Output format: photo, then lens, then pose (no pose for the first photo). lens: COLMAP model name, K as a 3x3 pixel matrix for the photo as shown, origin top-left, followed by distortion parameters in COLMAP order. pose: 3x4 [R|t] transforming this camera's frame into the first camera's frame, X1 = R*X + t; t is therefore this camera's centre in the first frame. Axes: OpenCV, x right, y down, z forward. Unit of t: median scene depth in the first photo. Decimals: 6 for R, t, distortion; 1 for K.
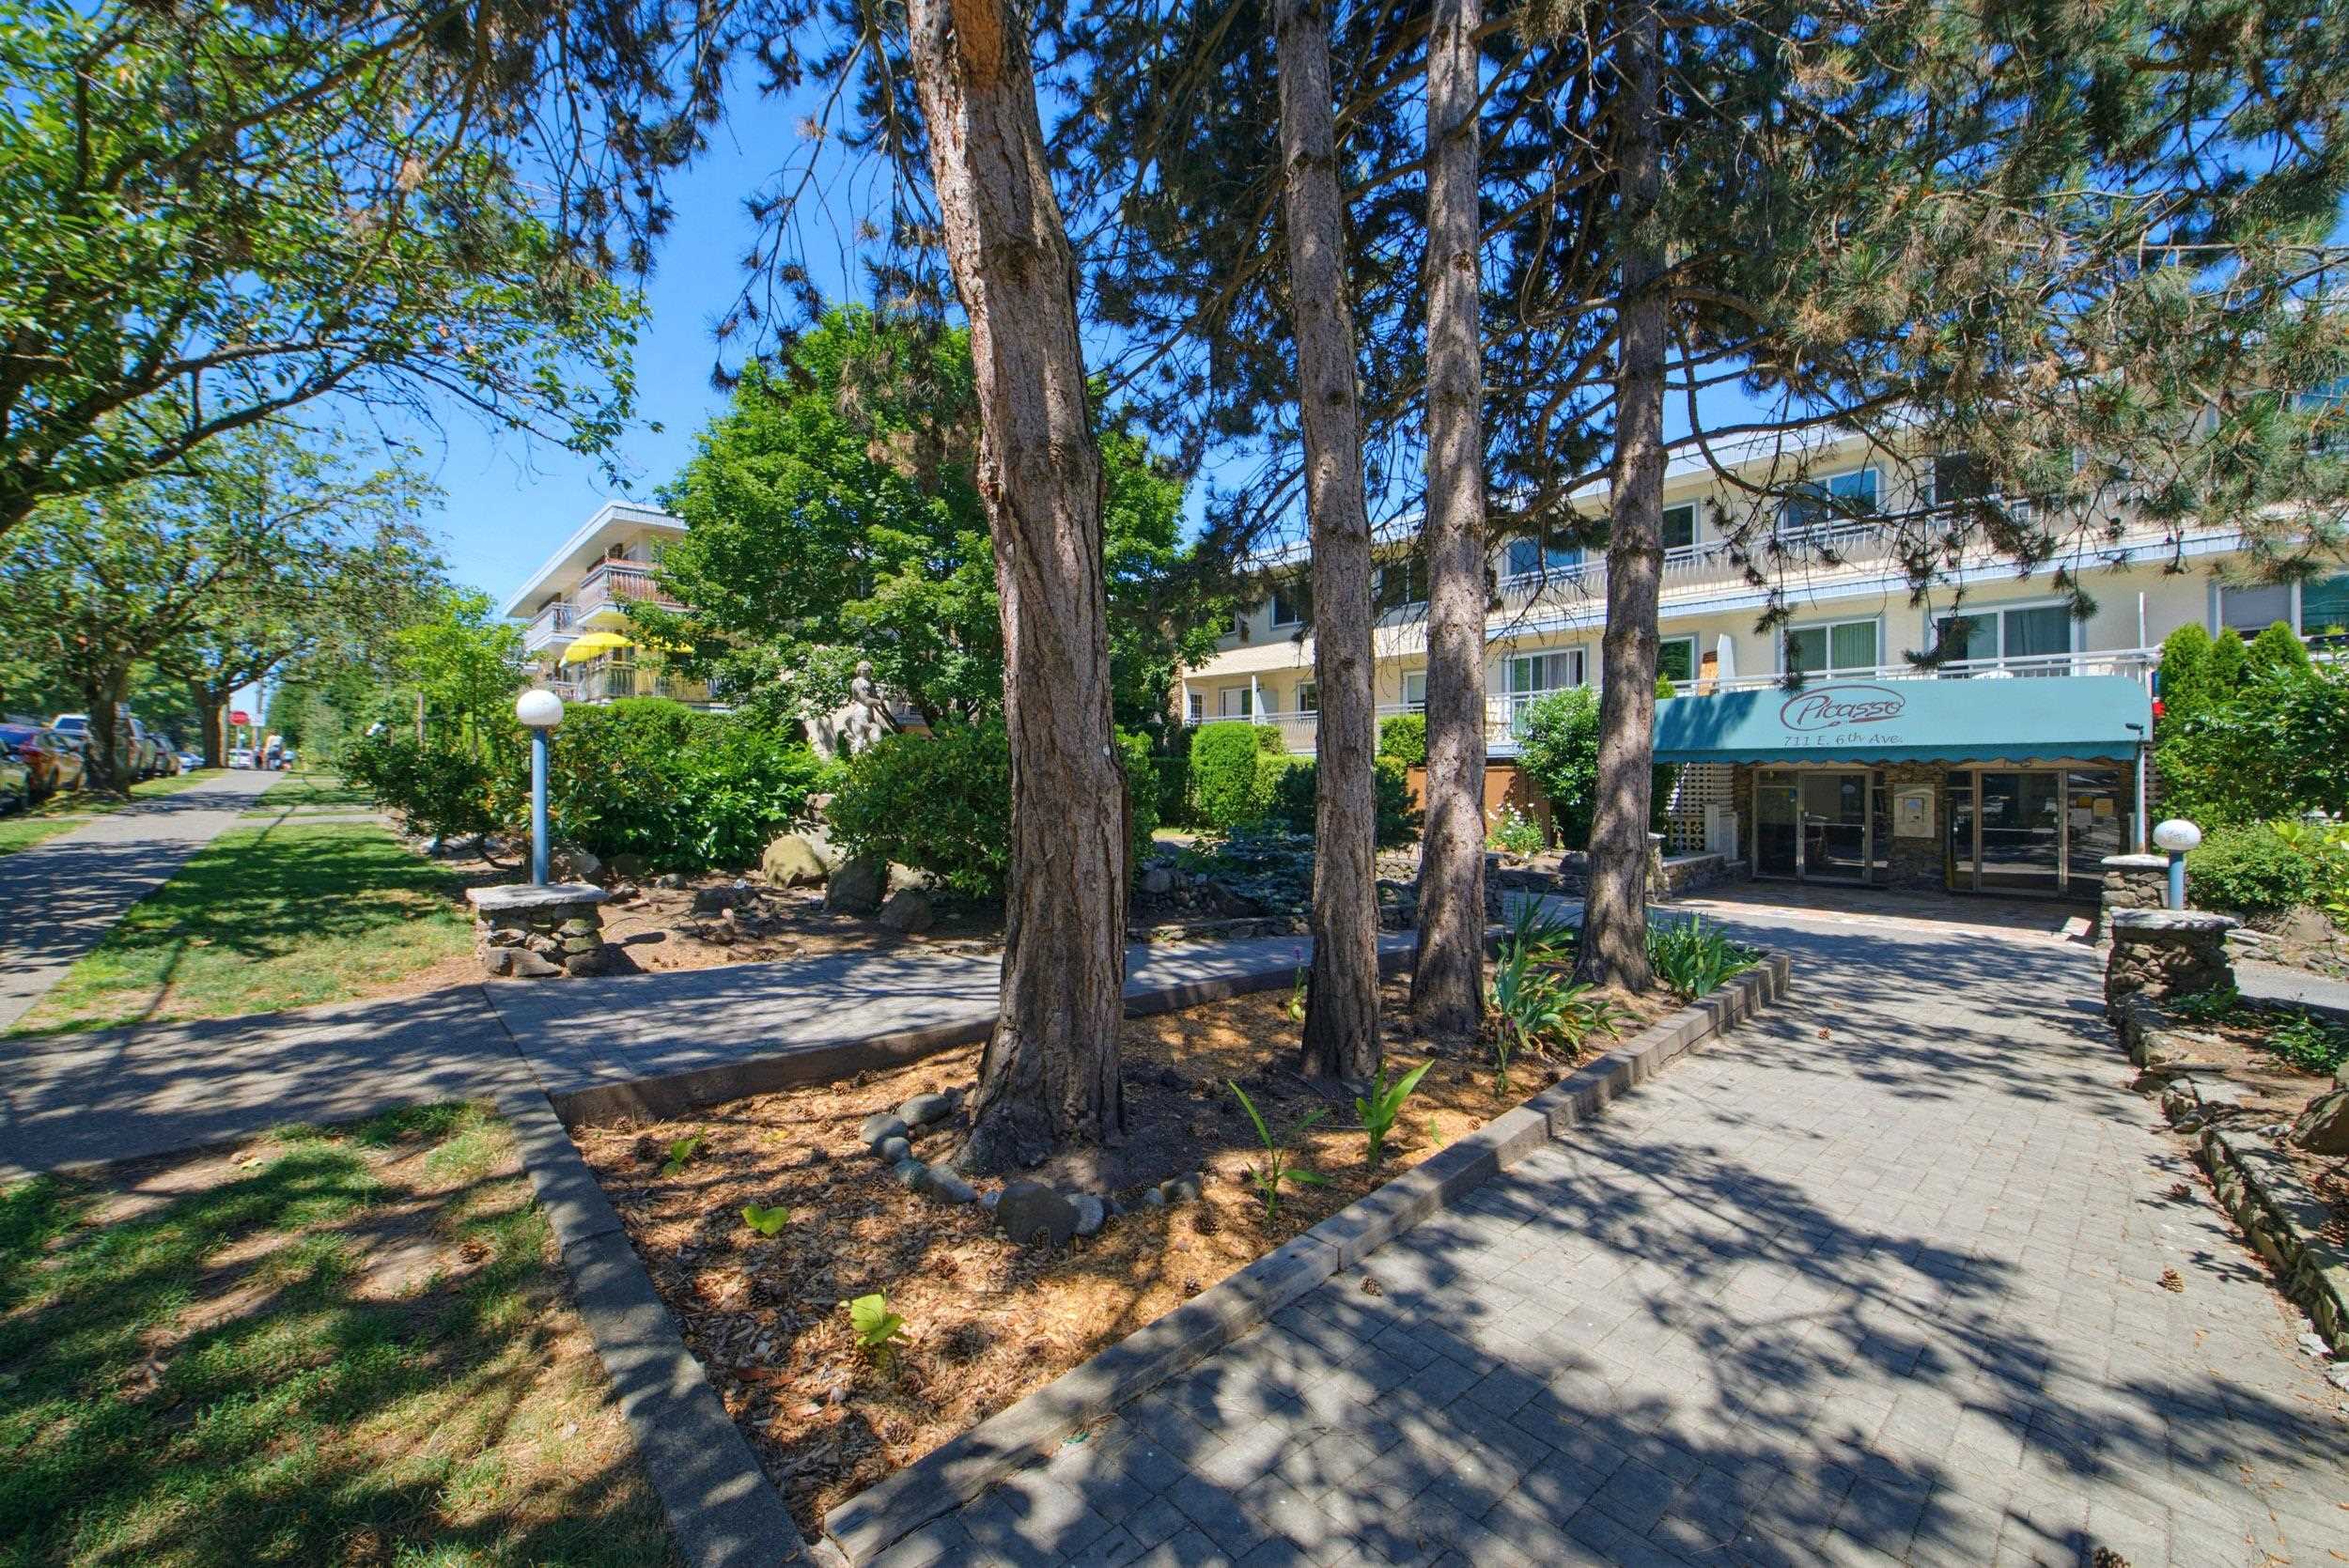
lens RADIAL K [[895.5, 0, 1169.4], [0, 895.5, 738.8], [0, 0, 1]] dist [-0.000047, -0.000016]
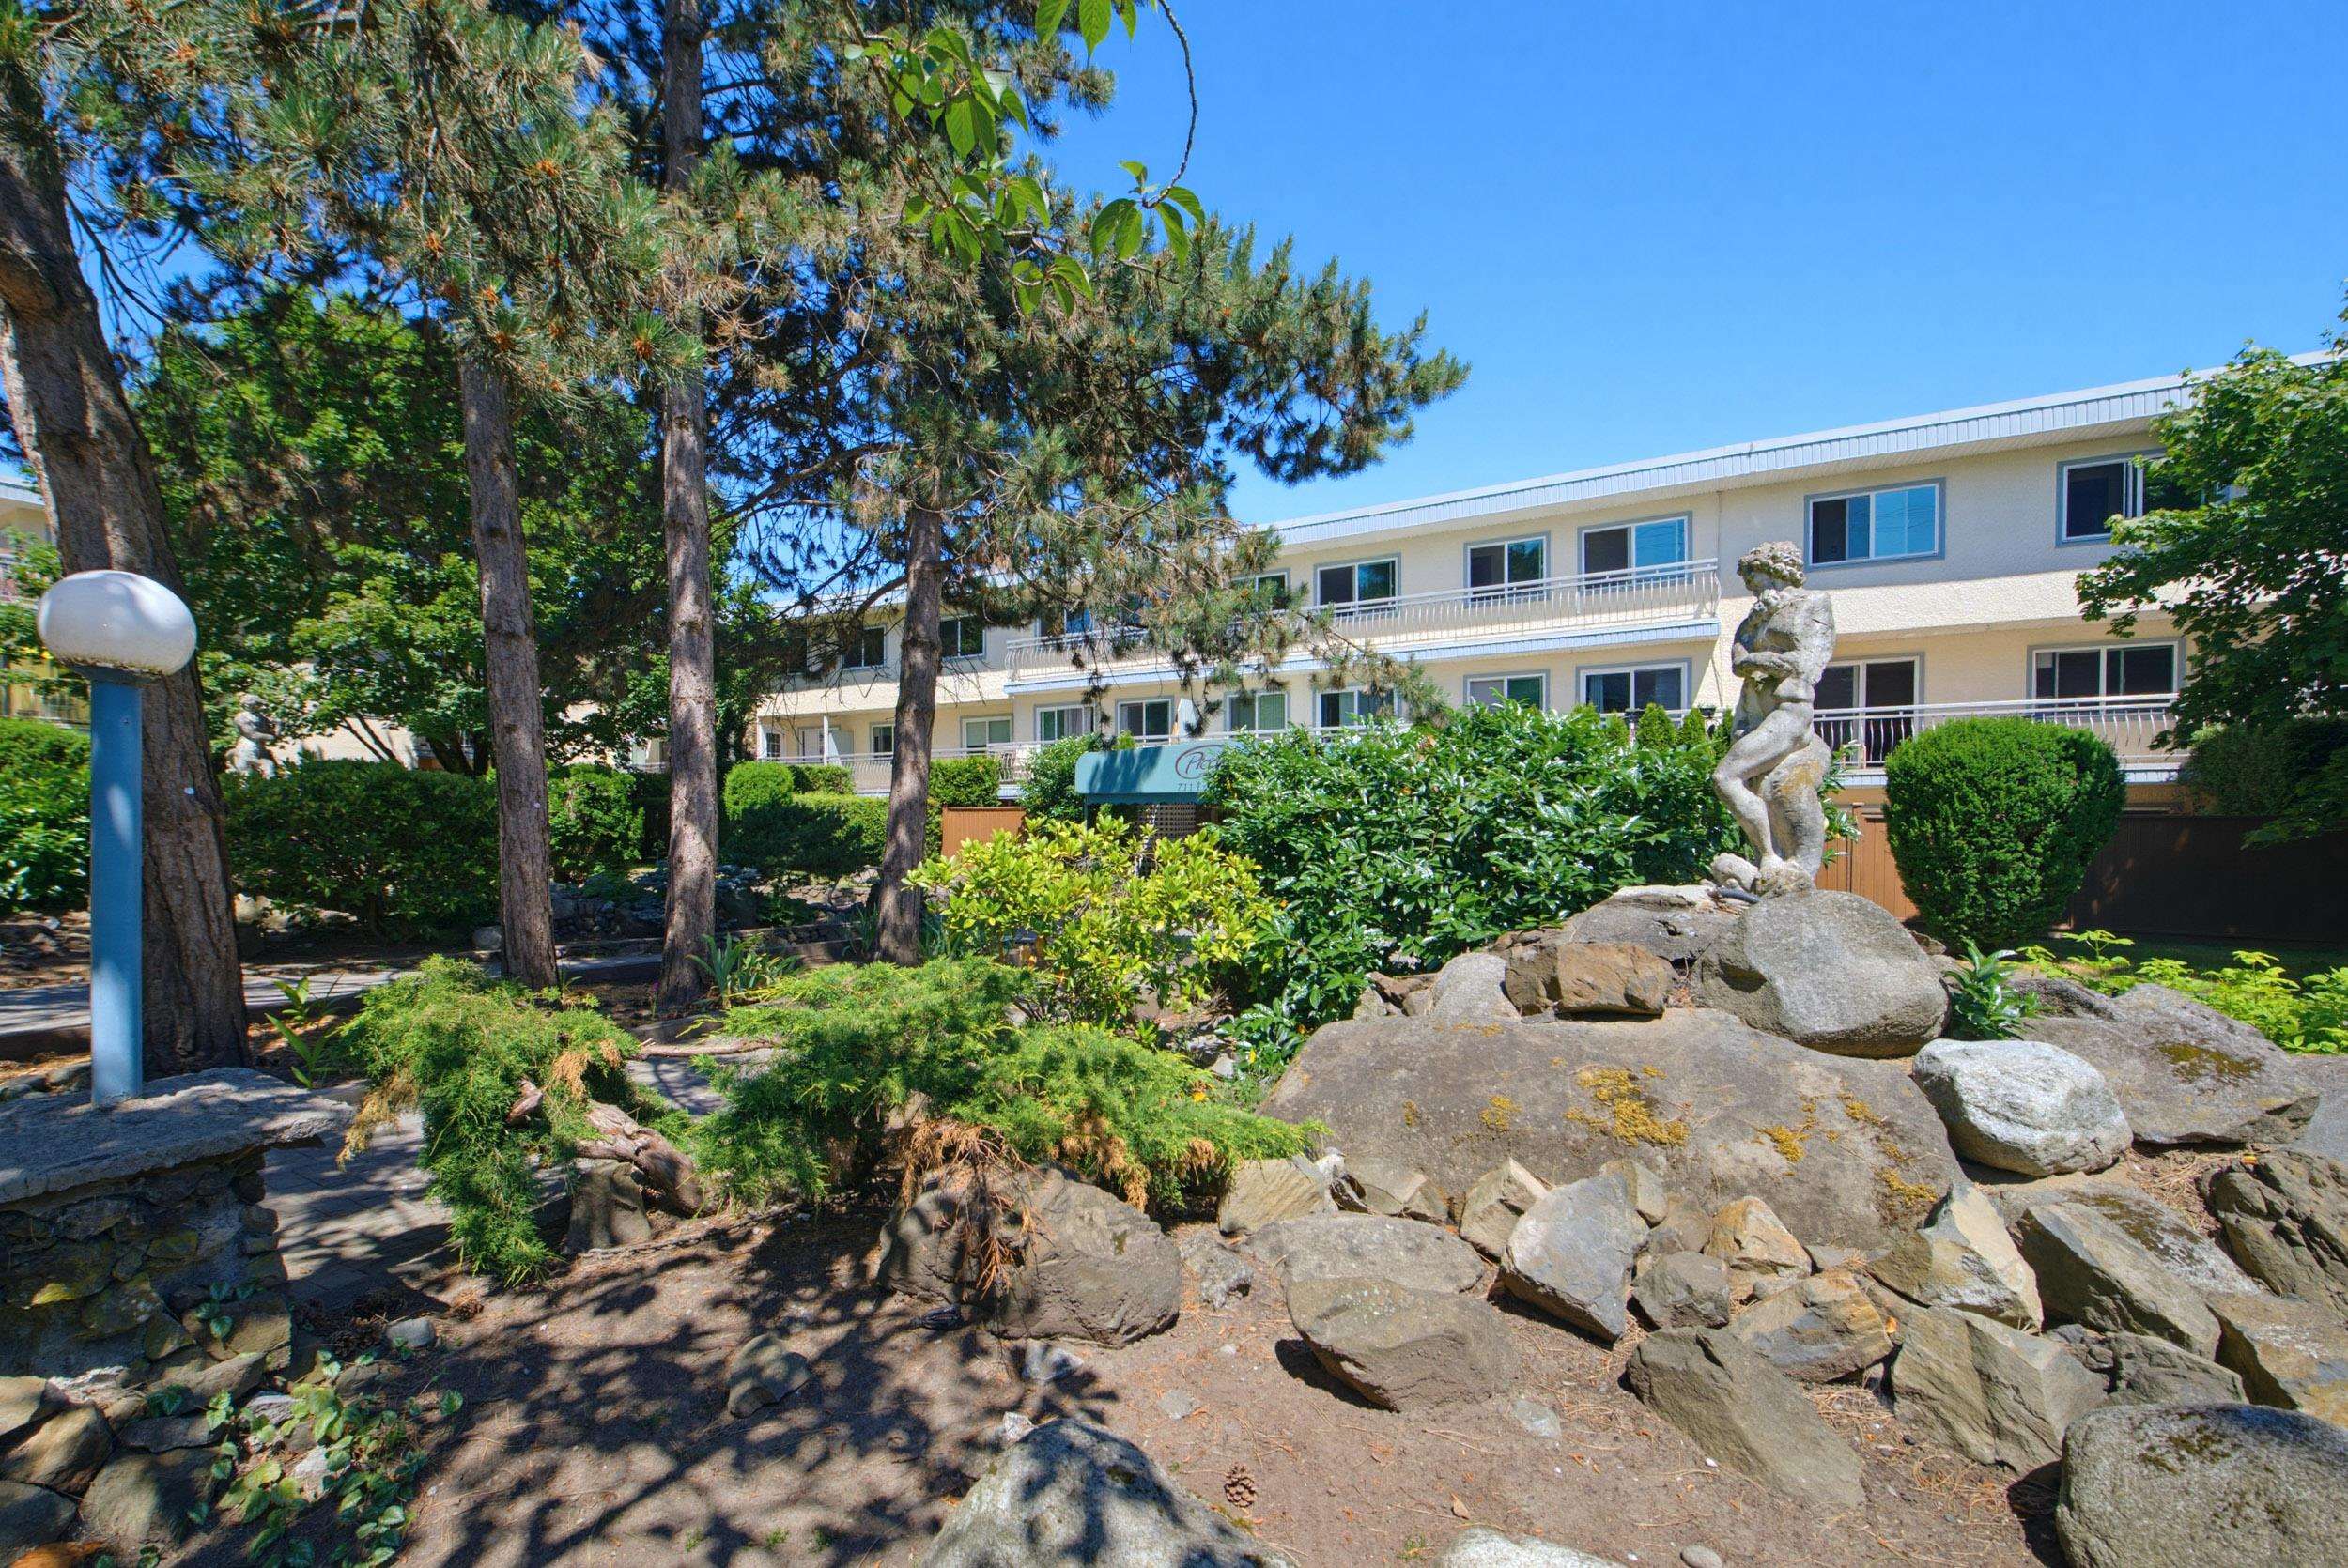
lens RADIAL K [[926.7, 0, 1172.4], [0, 926.7, 802.6], [0, 0, 1]] dist [-0.003492, -0.000664]
pose [[0.946256, 0.005808, 0.323365, 0.250294], [-0.014172, 0.999623, 0.023517, -0.006668], [-0.323107, -0.026836, 0.945982, -0.236299]]
